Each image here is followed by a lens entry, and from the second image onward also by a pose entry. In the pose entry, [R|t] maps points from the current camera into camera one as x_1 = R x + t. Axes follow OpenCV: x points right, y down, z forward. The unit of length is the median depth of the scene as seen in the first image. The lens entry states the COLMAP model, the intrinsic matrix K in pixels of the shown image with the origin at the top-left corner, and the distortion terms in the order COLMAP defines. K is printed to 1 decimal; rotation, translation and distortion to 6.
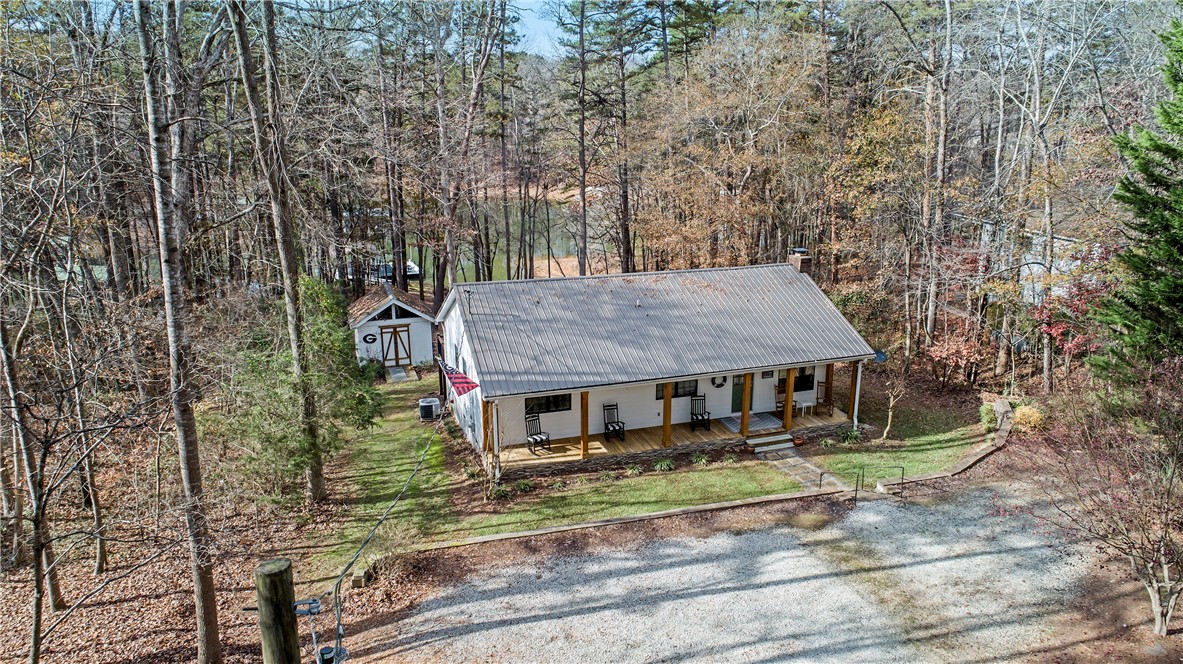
lens RADIAL K [[801.0, 0, 590.0], [0, 801.0, 331.6], [0, 0, 1]] dist [-0.018105, 0.009425]
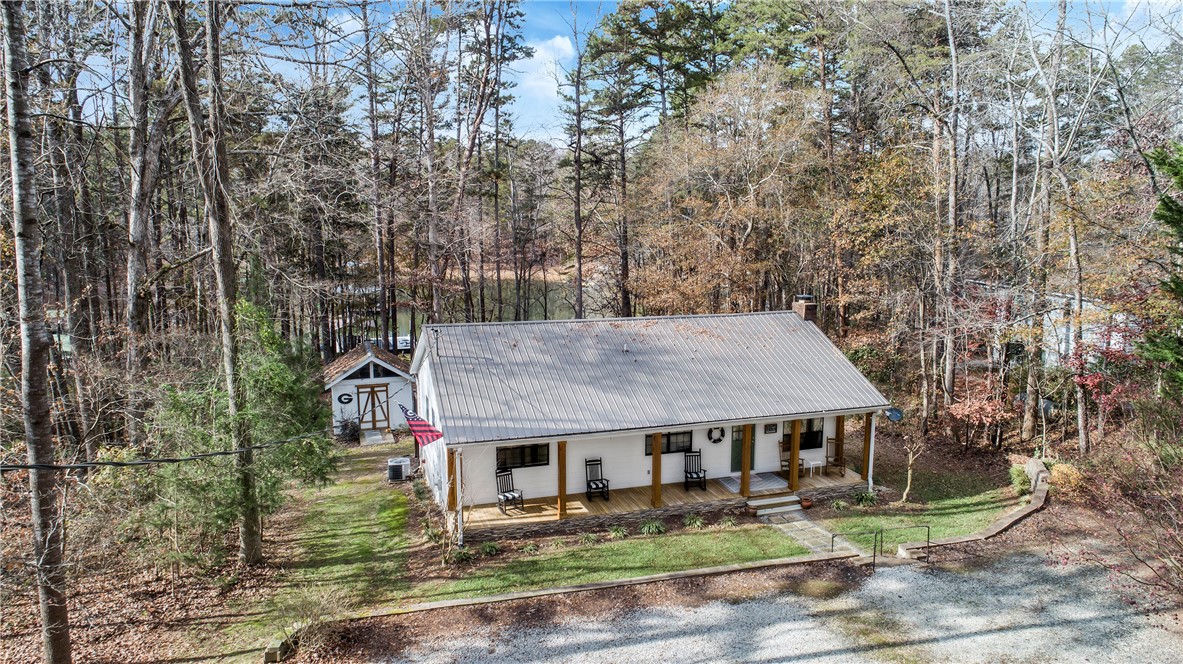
lens RADIAL K [[801.0, 0, 590.4], [0, 801.0, 329.5], [0, 0, 1]] dist [-0.018105, 0.009425]
pose [[0.999929, 0.004141, -0.011210, 0.032678], [-0.005375, 0.993649, -0.112393, 0.049263], [0.010674, 0.112446, 0.993601, 0.103670]]
